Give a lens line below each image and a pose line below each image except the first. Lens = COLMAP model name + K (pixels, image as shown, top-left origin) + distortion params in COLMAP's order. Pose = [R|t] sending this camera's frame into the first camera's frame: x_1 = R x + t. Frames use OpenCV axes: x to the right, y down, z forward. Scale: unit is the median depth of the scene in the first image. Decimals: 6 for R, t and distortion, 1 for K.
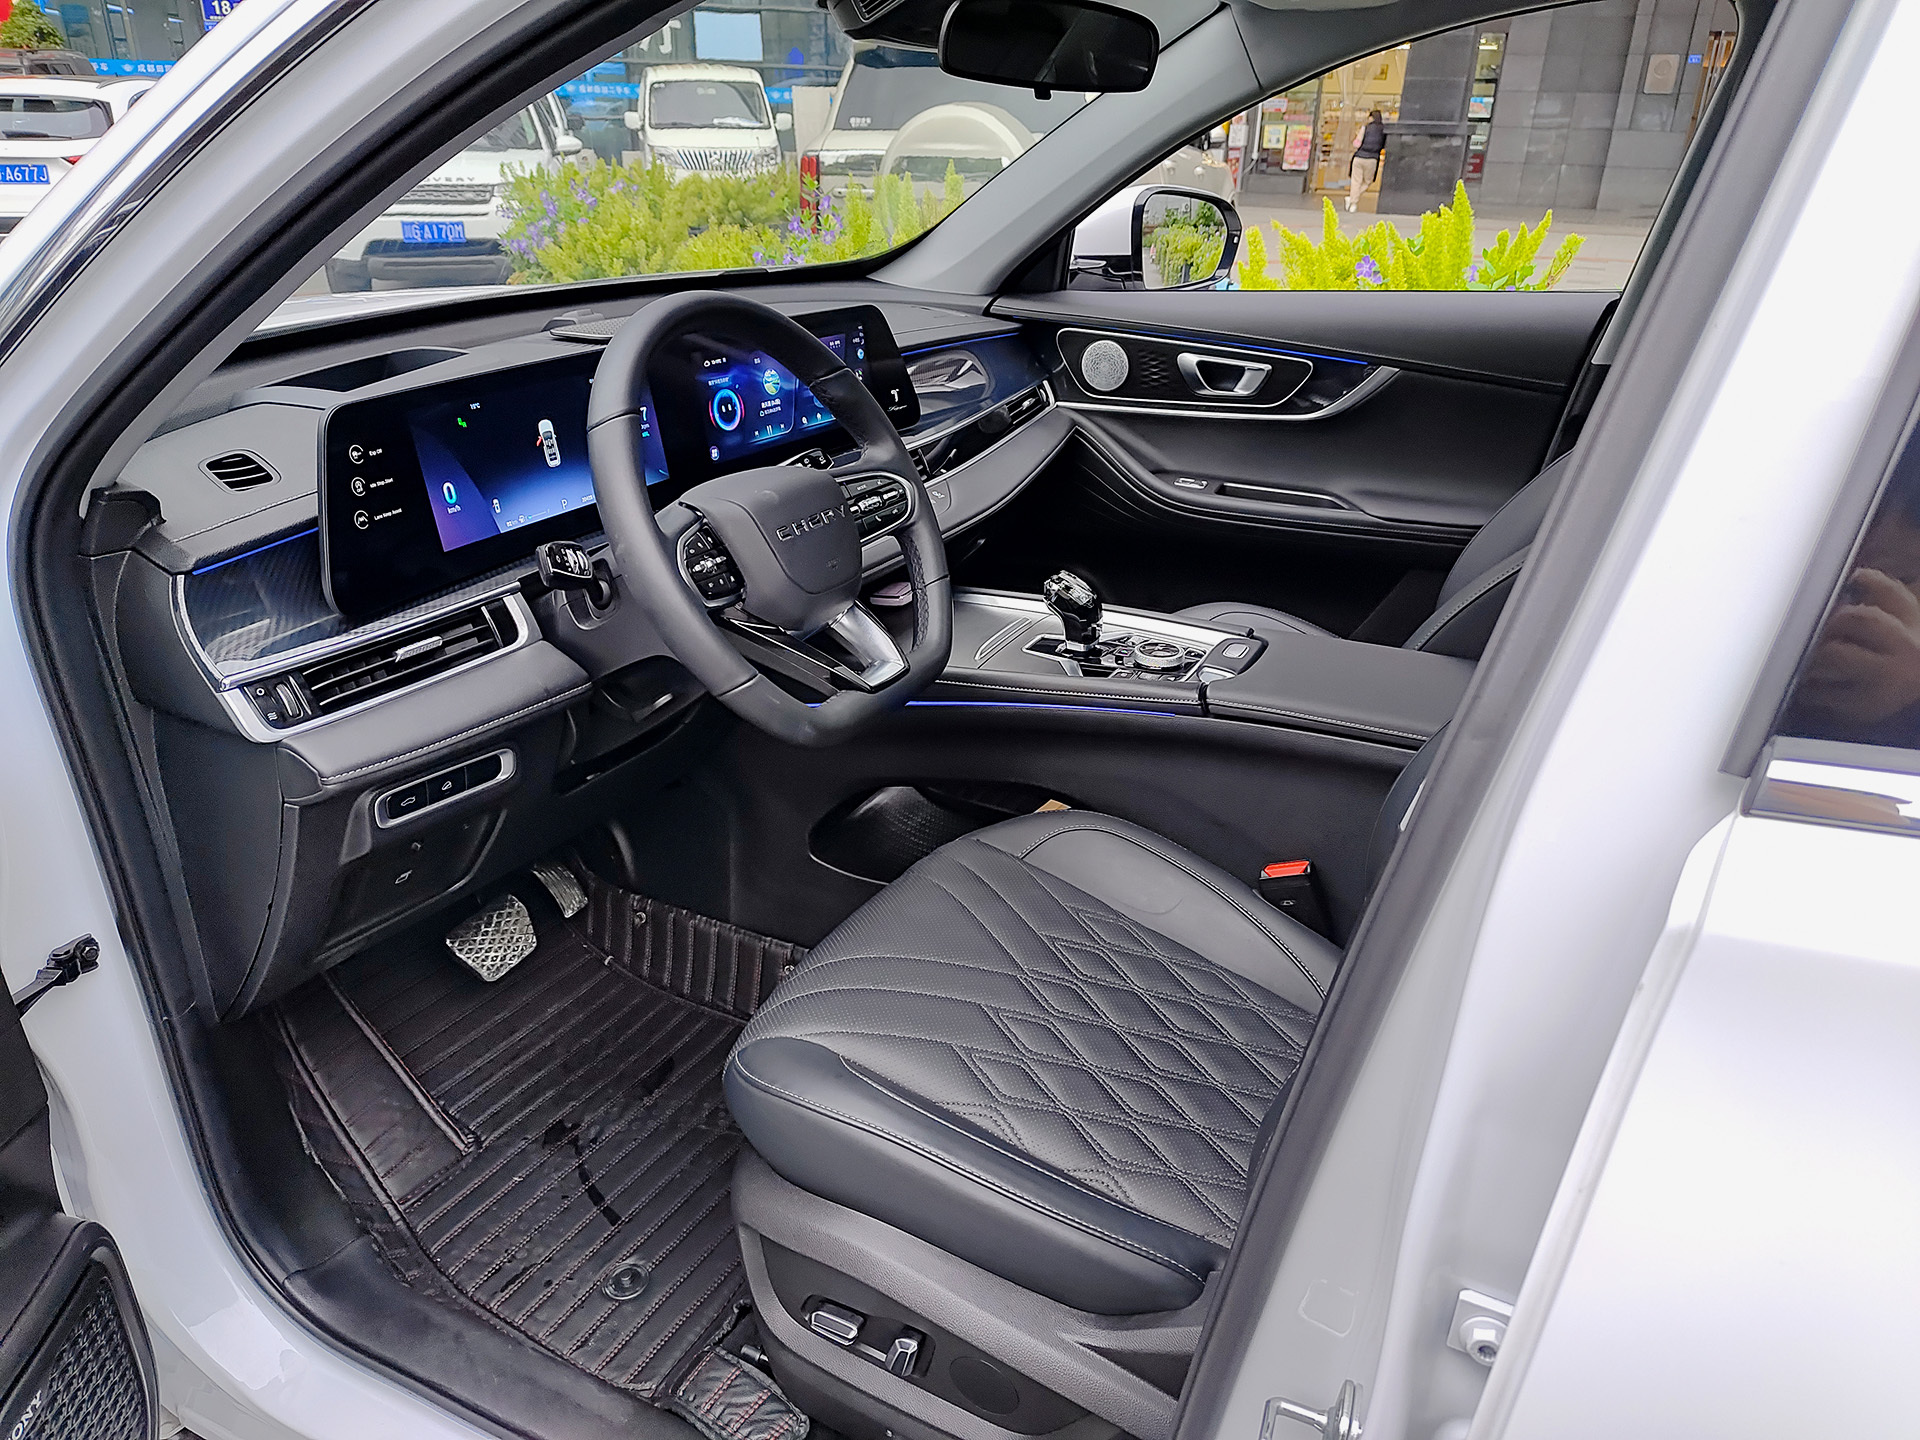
lens RADIAL K [[1344.0, 0, 985.8], [0, 1344.0, 724.5], [0, 0, 1]] dist [0.012798, -0.018801]
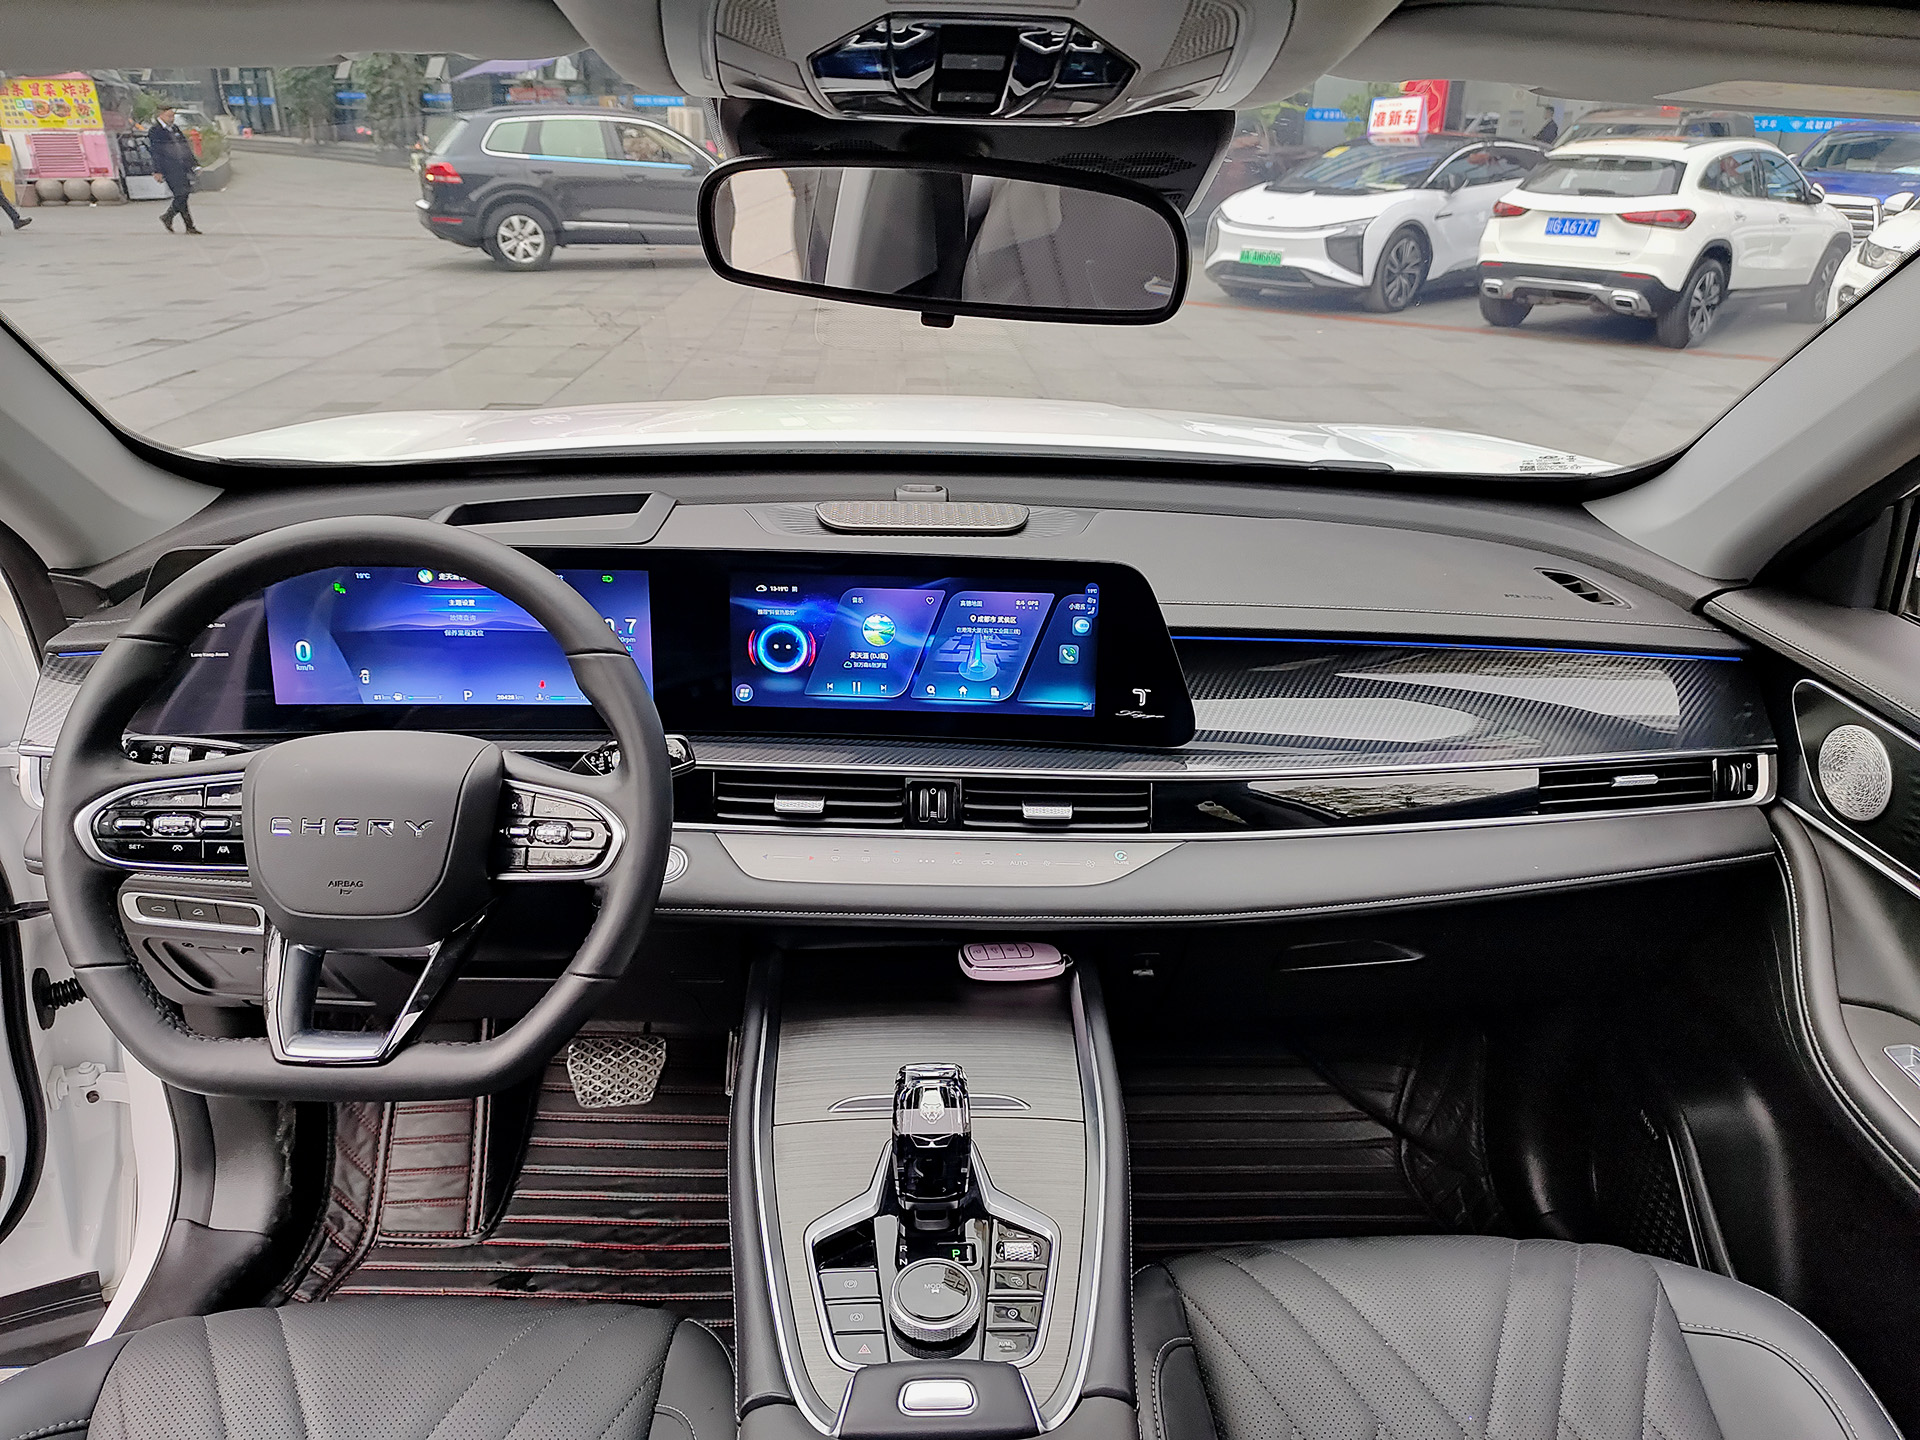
lens RADIAL K [[1344.0, 0, 963.4], [0, 1344.0, 722.4], [0, 0, 1]] dist [0.012798, -0.018801]
pose [[0.476569, 0.343333, -0.809324, 0.533731], [-0.370052, 0.913402, 0.169580, -0.383833], [0.797461, 0.218675, 0.562350, 0.681234]]
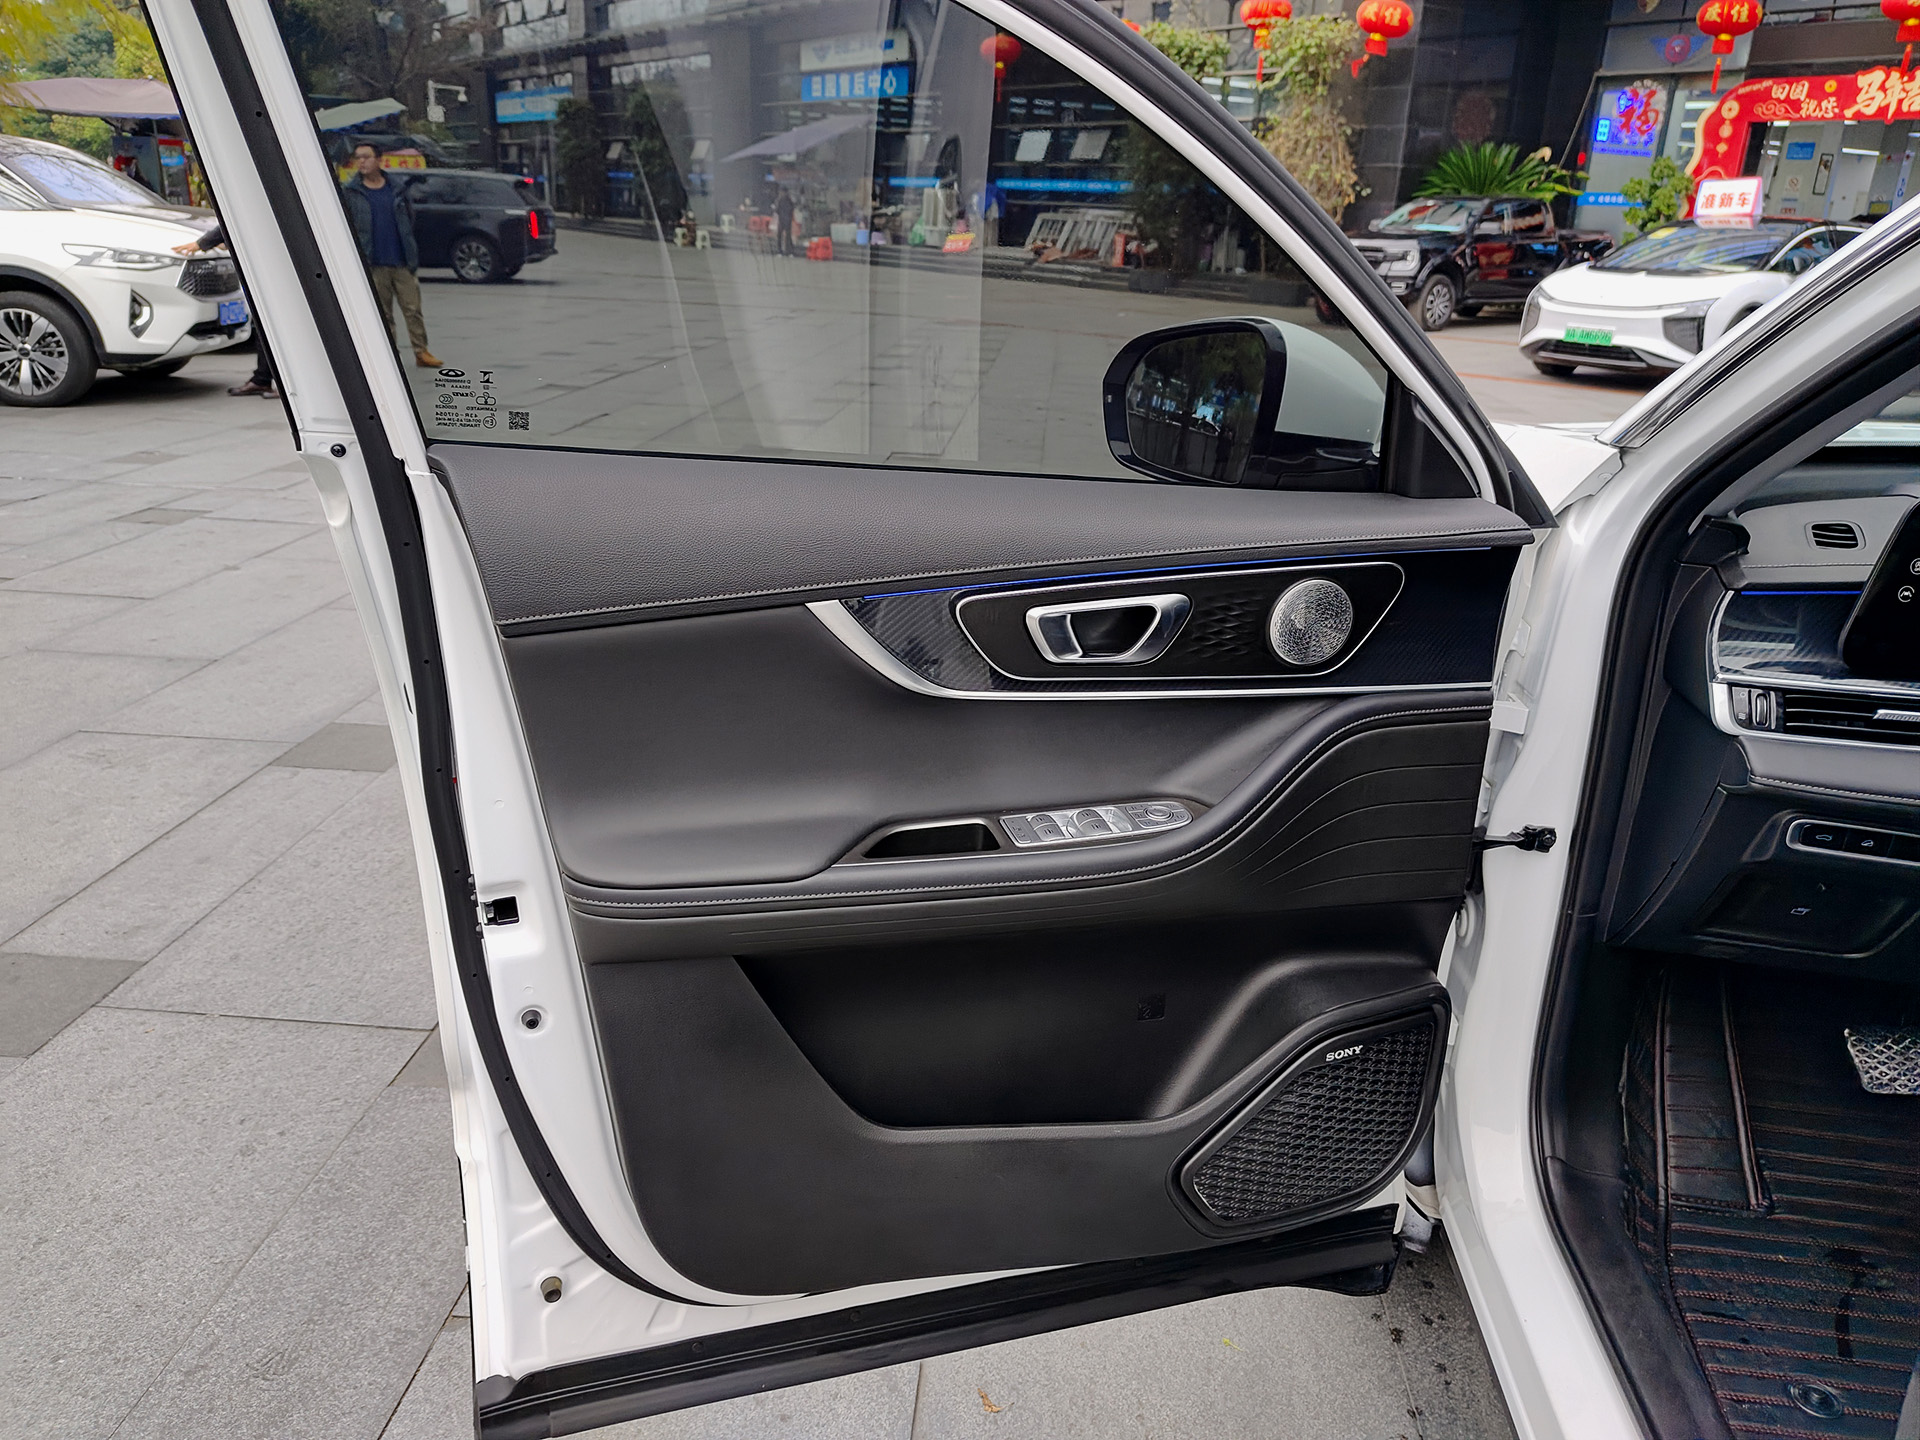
lens RADIAL K [[1344.0, 0, 953.2], [0, 1344.0, 705.8], [0, 0, 1]] dist [0.012798, -0.018801]
pose [[0.346468, 0.315519, -0.883407, 0.211115], [-0.405801, 0.899471, 0.162103, 0.054252], [0.845746, 0.302324, 0.439676, -0.106471]]
